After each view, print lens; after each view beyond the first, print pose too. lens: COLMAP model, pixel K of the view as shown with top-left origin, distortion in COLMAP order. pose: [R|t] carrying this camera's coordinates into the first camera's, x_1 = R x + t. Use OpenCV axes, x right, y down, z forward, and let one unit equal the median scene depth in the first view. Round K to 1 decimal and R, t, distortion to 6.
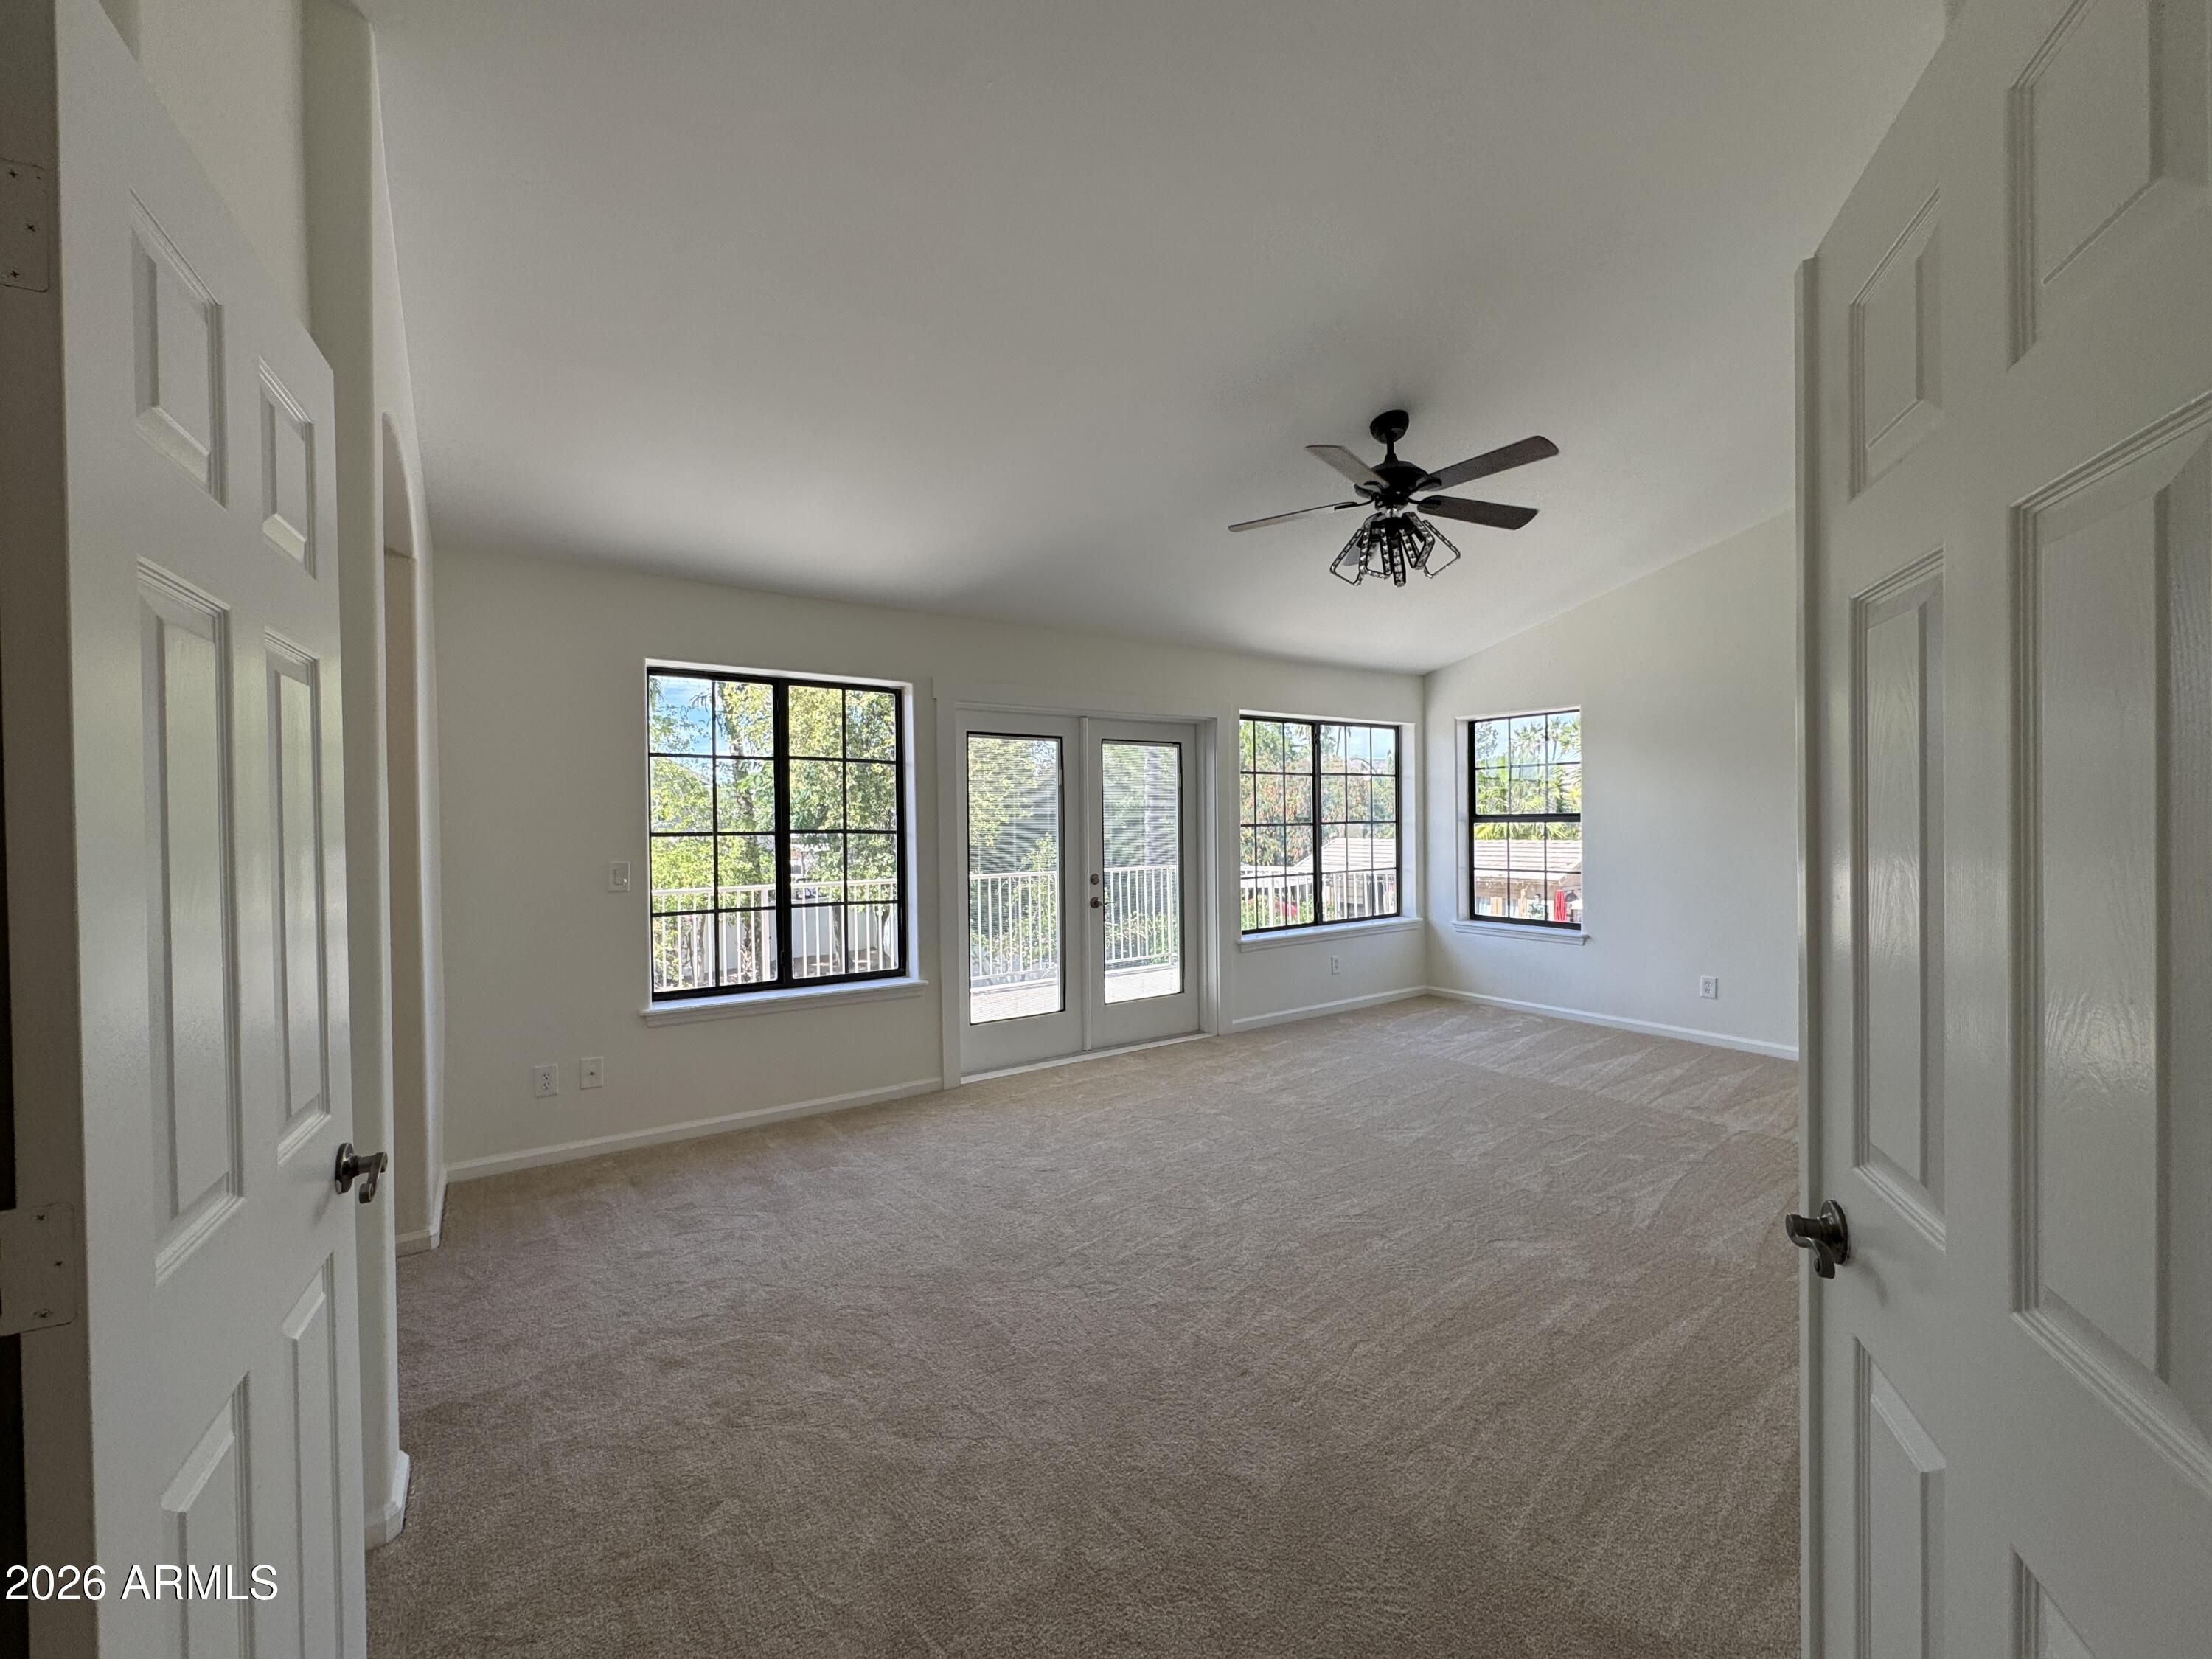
lens RADIAL K [[879.4, 0, 1101.6], [0, 879.4, 830.9], [0, 0, 1]] dist [-0.001230, 0.000012]
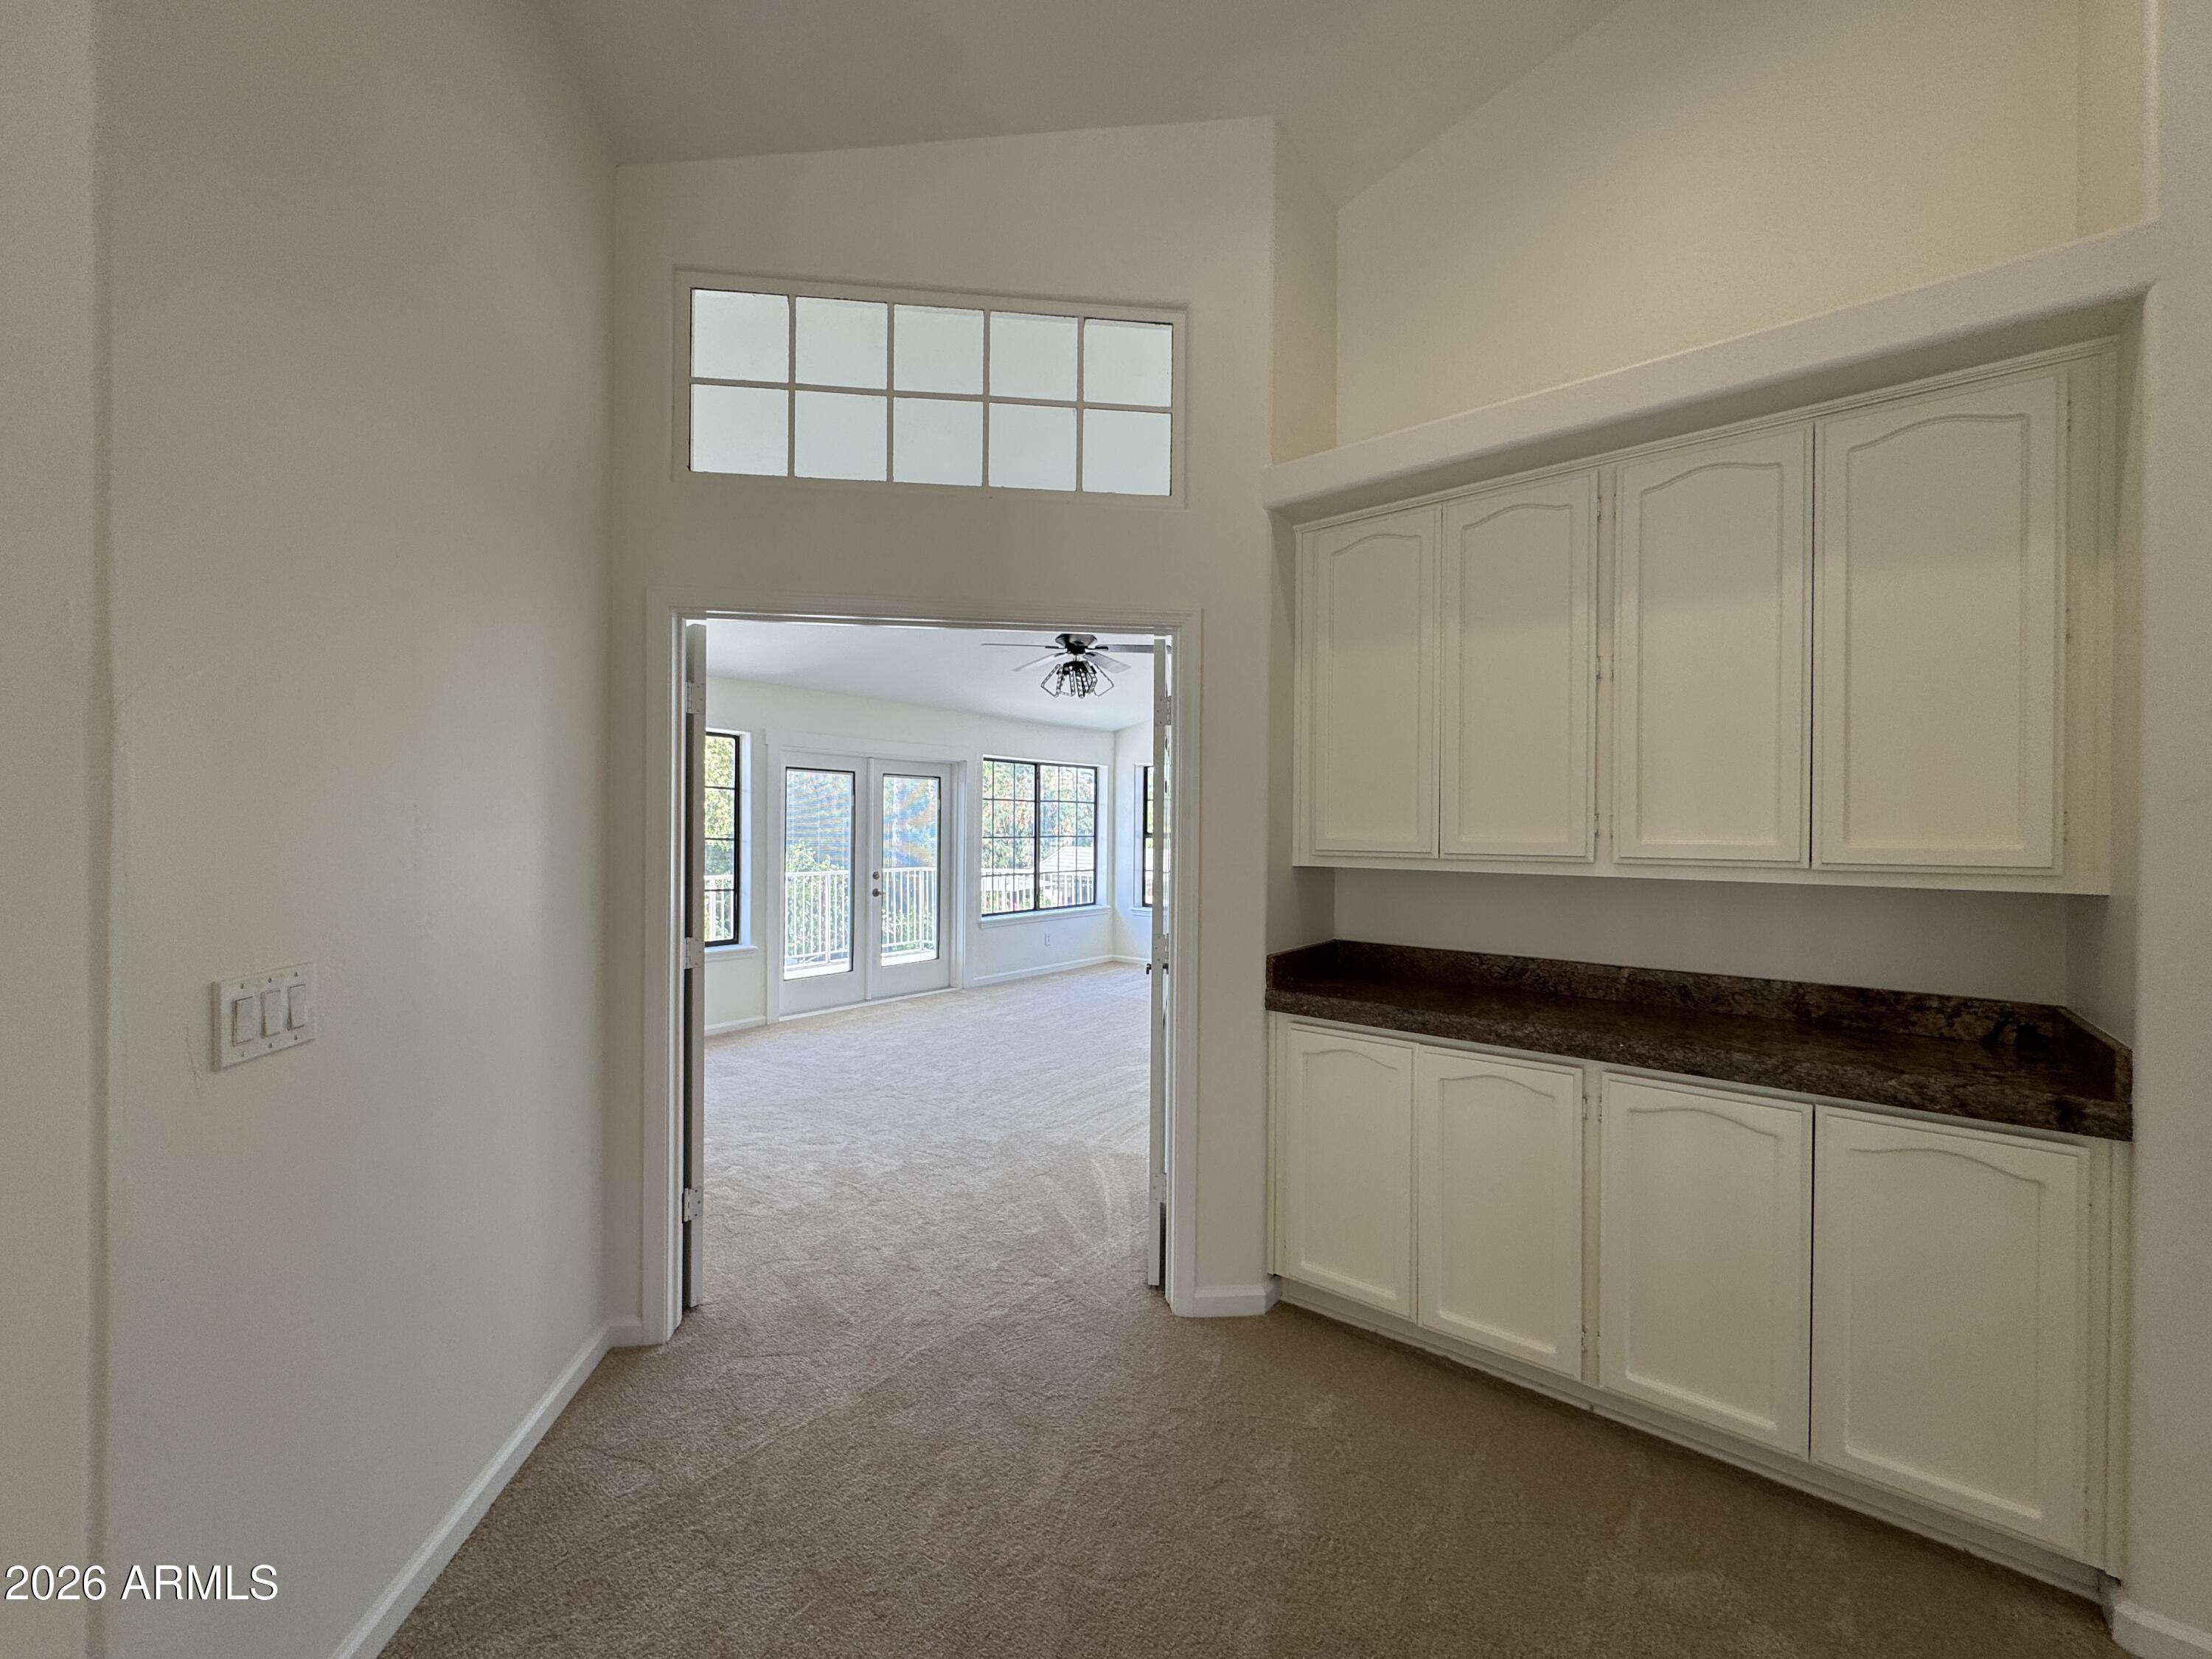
lens RADIAL K [[879.4, 0, 1101.6], [0, 879.4, 830.9], [0, 0, 1]] dist [-0.001230, 0.000012]
pose [[0.956260, 0.019569, 0.291863, -0.072206], [-0.017702, 0.999802, -0.009036, -0.008232], [-0.291983, 0.003475, 0.956417, -0.412567]]
